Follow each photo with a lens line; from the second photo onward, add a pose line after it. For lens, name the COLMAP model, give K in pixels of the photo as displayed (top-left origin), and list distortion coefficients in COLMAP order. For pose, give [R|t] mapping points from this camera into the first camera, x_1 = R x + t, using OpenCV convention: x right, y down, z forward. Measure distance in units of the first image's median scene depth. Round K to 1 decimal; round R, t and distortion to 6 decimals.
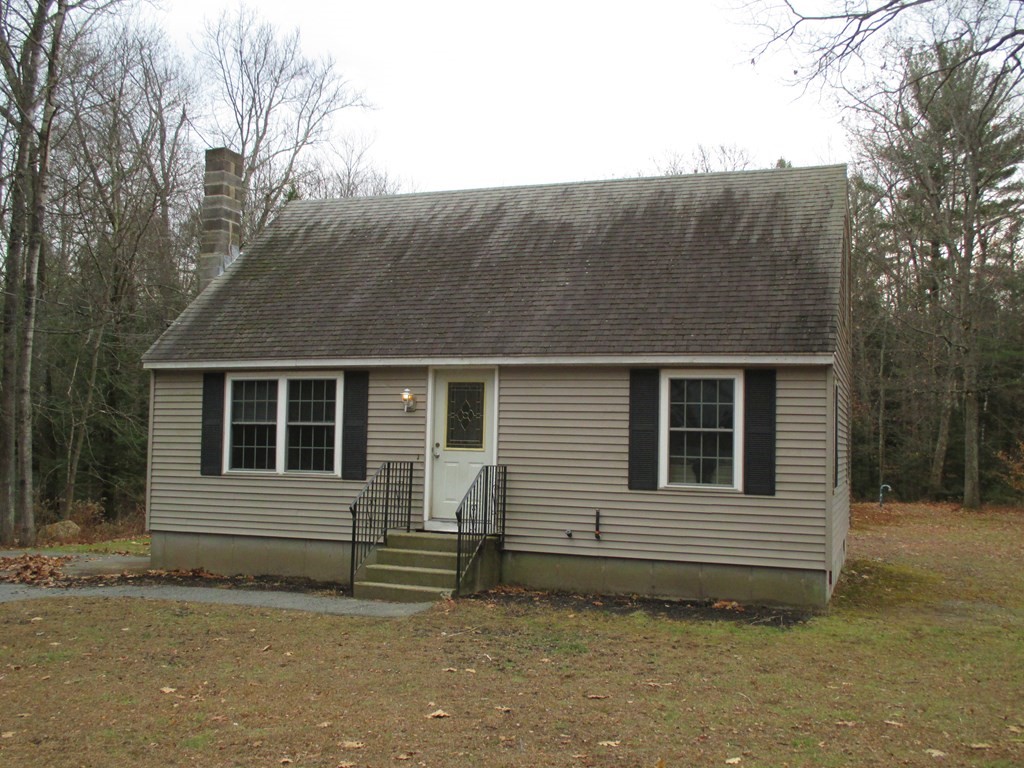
lens RADIAL K [[1038.4, 0, 511.7], [0, 1038.4, 384.6], [0, 0, 1]] dist [-0.090005, 0.000000]
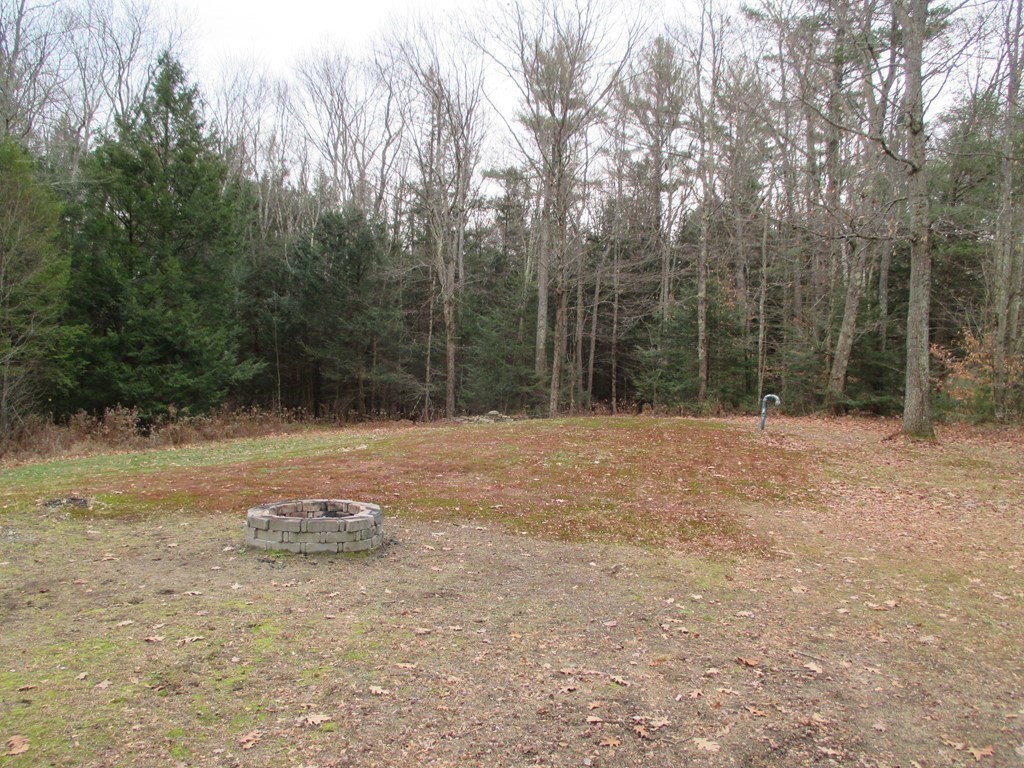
lens RADIAL K [[853.9, 0, 511.6], [0, 853.9, 384.5], [0, 0, 1]] dist [-0.044047, -0.004964]
pose [[0.997659, -0.008259, 0.067882, 0.143231], [0.001843, 0.995565, 0.094054, 0.035277], [-0.068358, -0.093709, 0.993250, 0.414378]]
